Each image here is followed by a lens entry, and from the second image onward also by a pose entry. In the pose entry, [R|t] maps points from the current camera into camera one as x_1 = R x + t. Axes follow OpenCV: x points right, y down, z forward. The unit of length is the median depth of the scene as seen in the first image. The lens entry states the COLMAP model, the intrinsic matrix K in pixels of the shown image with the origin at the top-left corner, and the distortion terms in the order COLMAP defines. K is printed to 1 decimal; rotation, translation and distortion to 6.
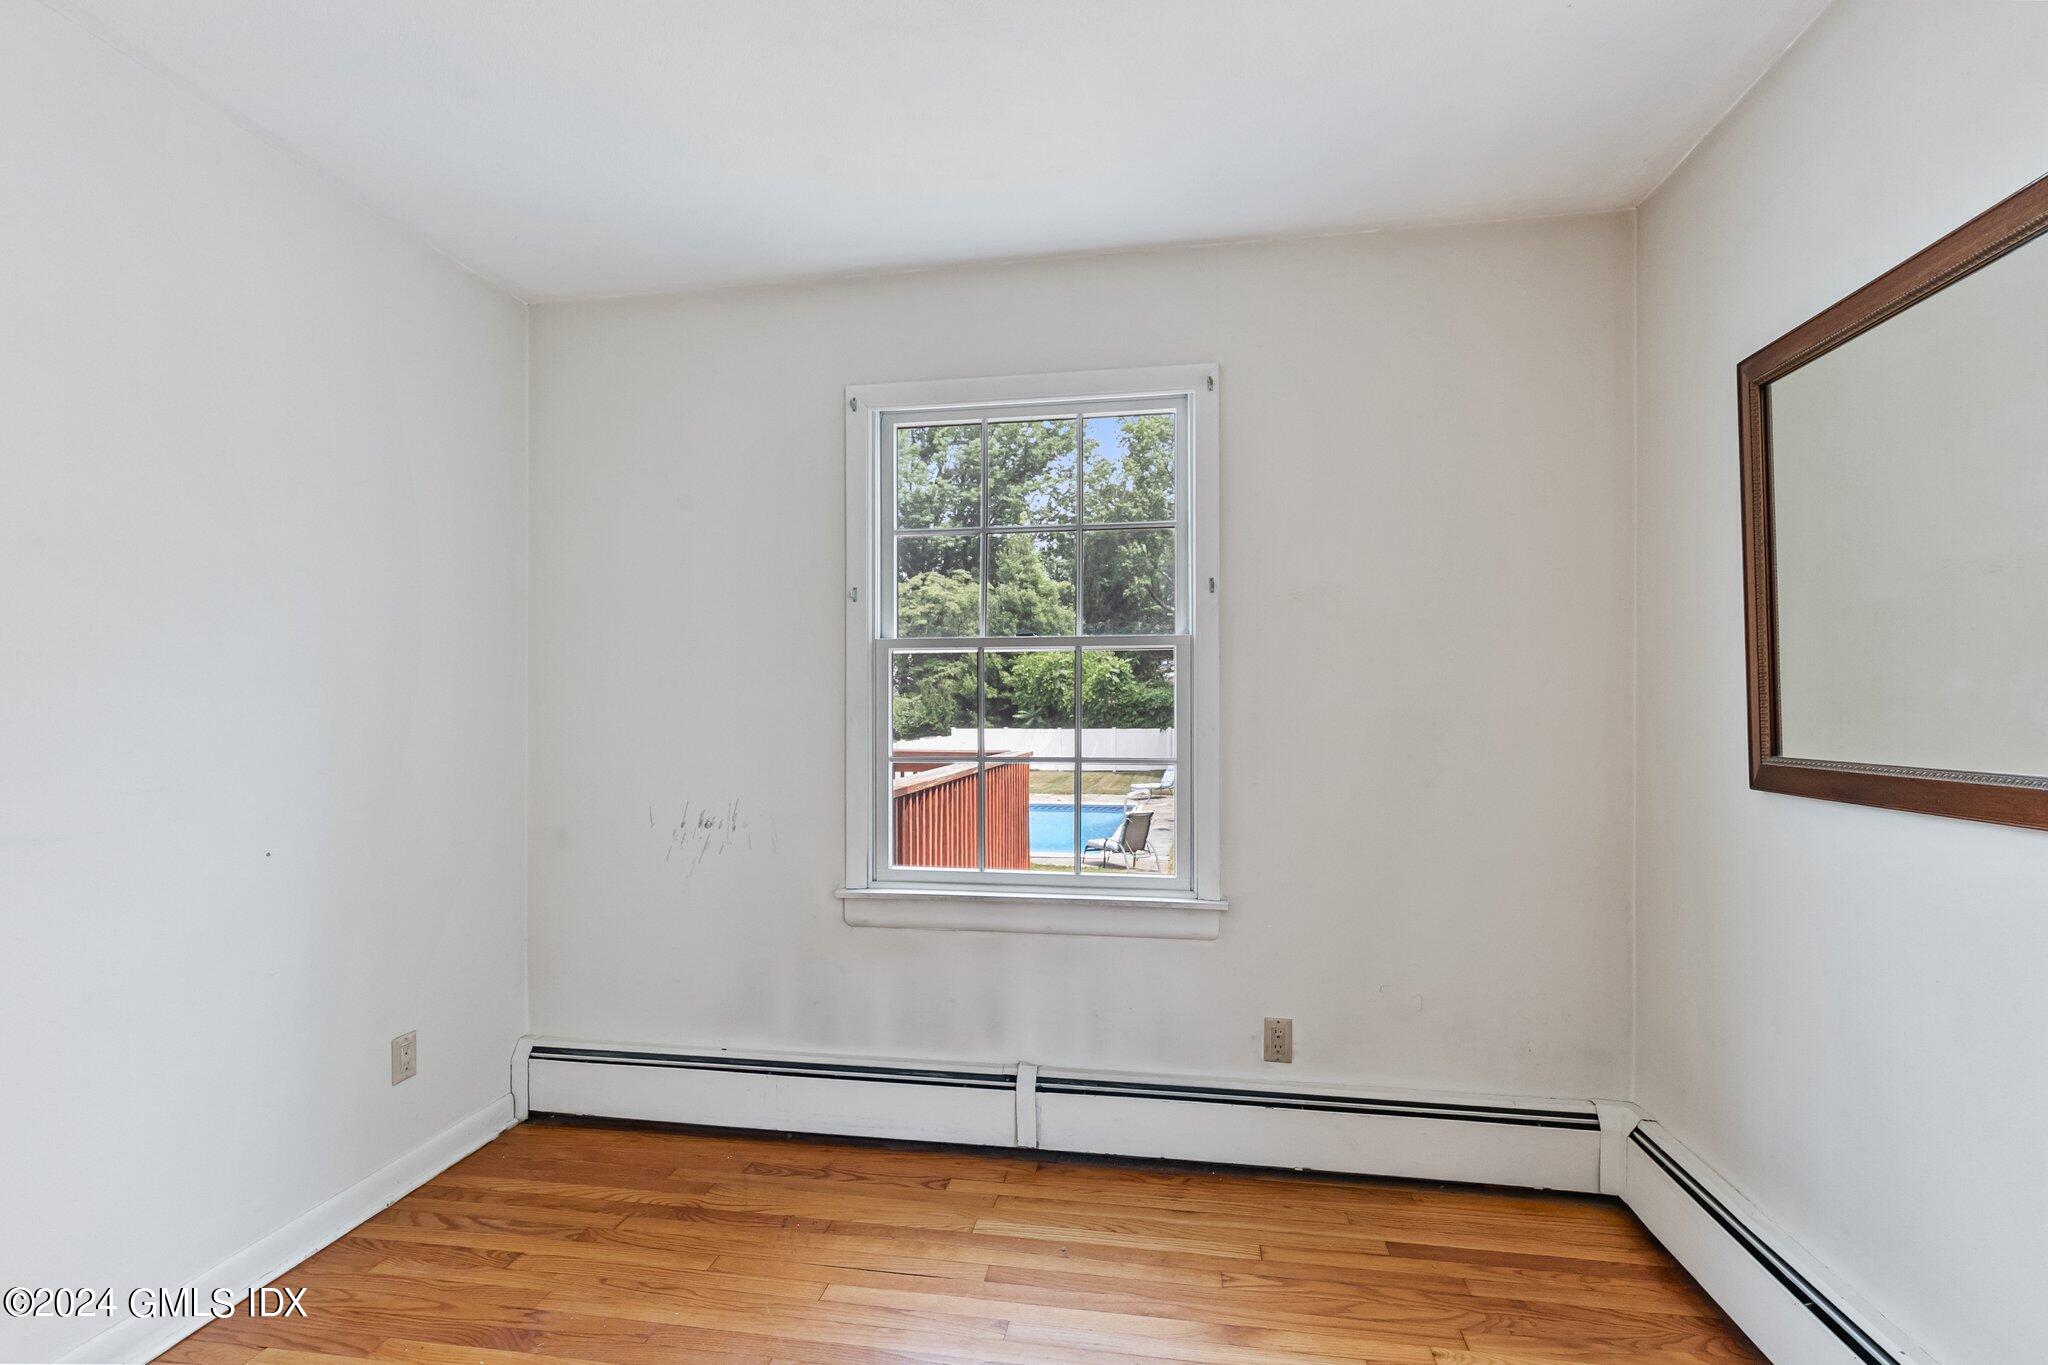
lens RADIAL K [[921.8, 0, 1023.0], [0, 921.8, 701.8], [0, 0, 1]] dist [0.008269, -0.002410]
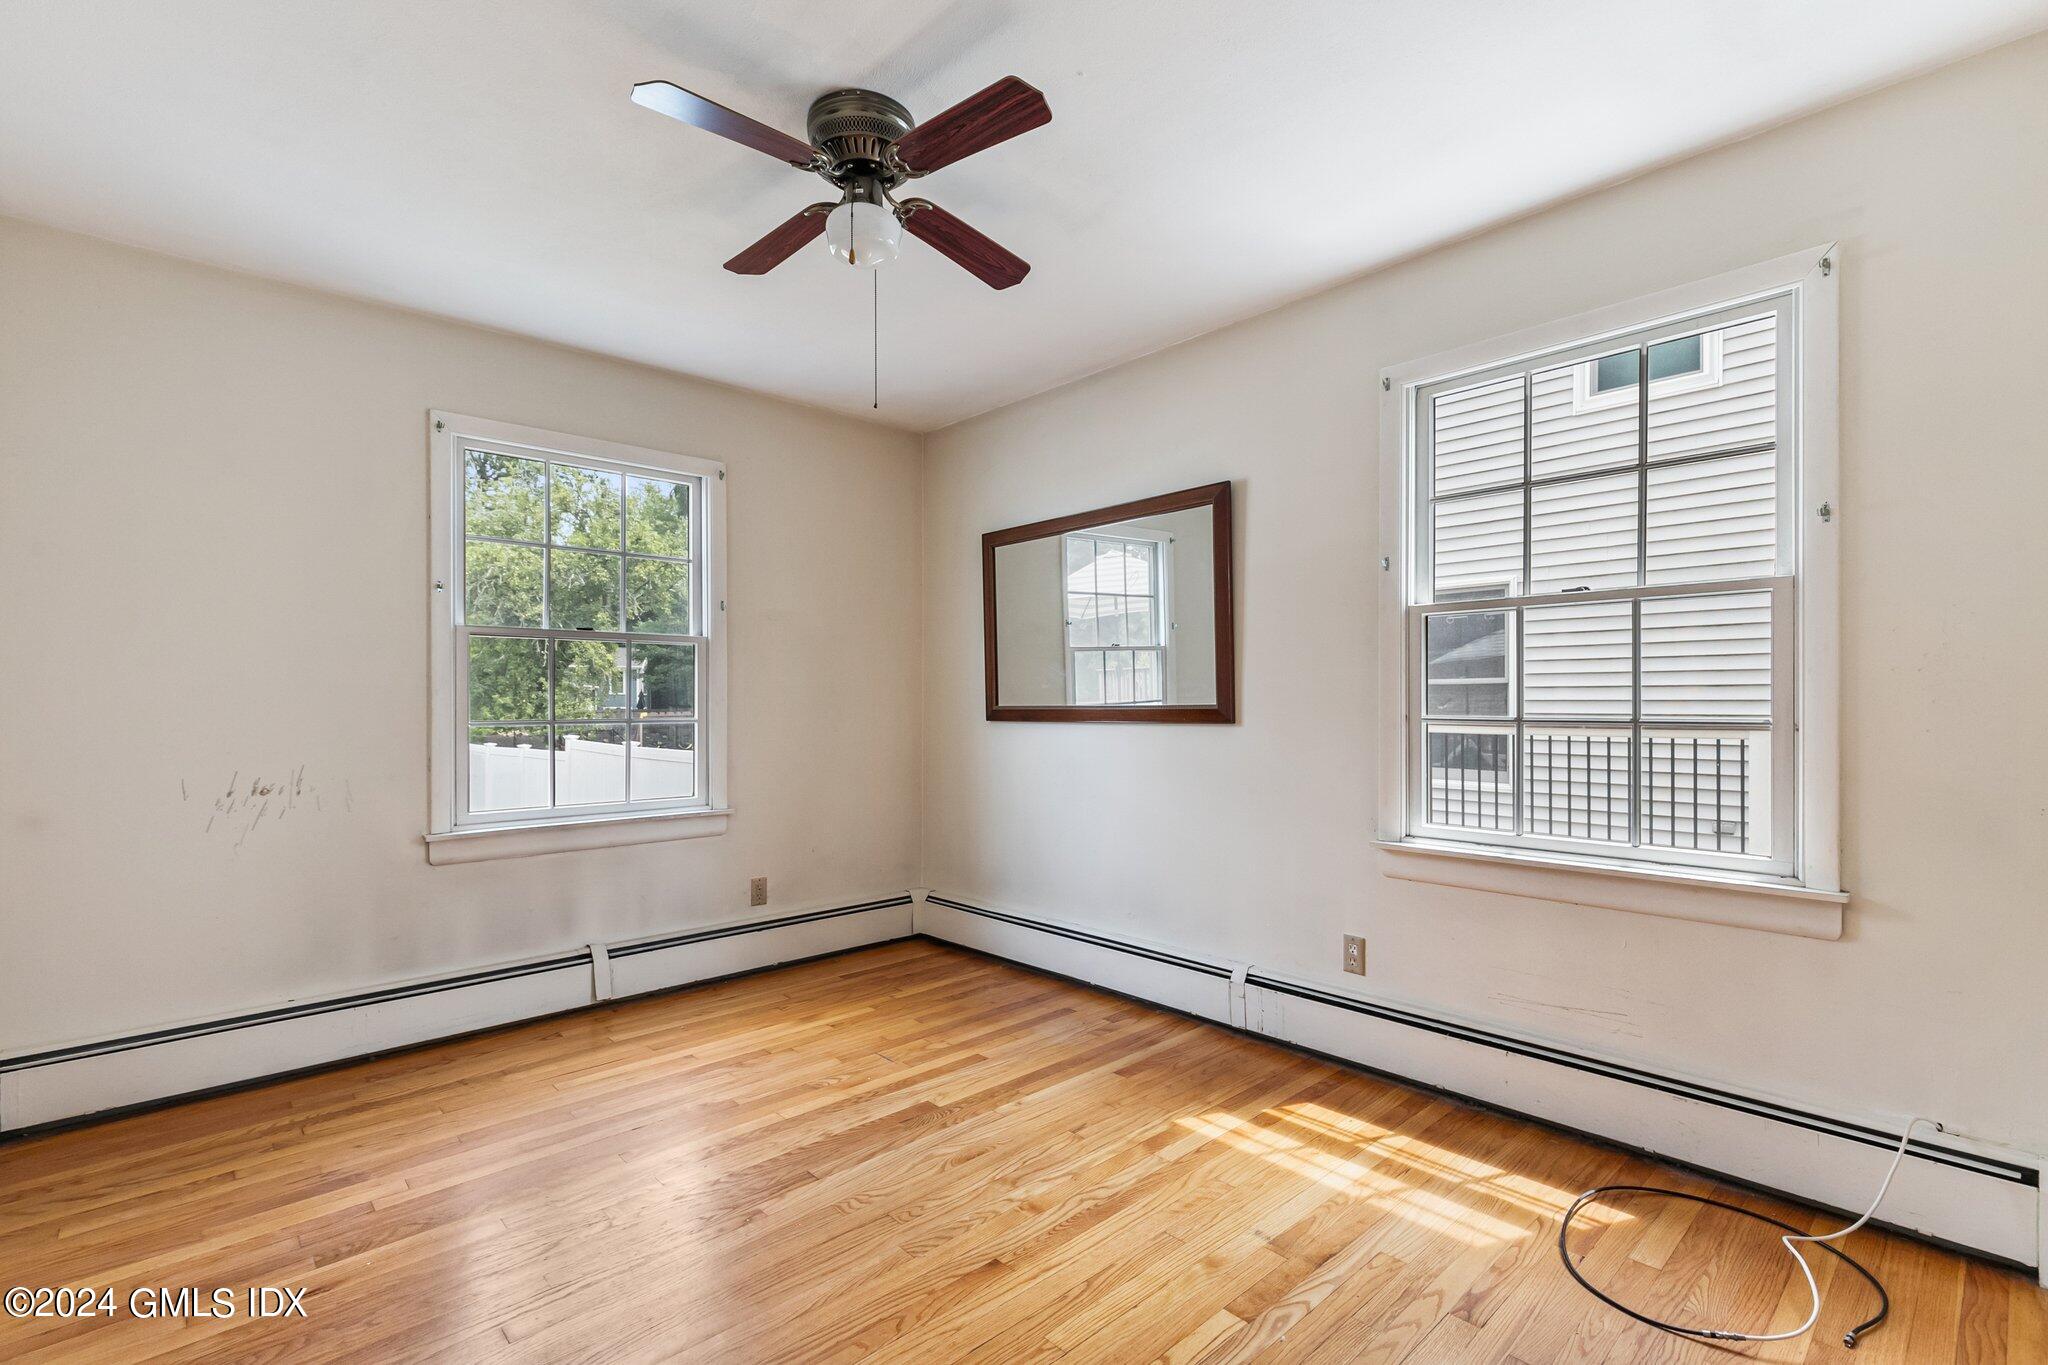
lens RADIAL K [[921.8, 0, 1019.1], [0, 921.8, 689.1], [0, 0, 1]] dist [0.008269, -0.002410]
pose [[0.616827, 0.009848, 0.787037, -0.716345], [-0.001364, 0.999934, -0.011443, 0.031509], [-0.787097, 0.005985, 0.616800, -0.352373]]
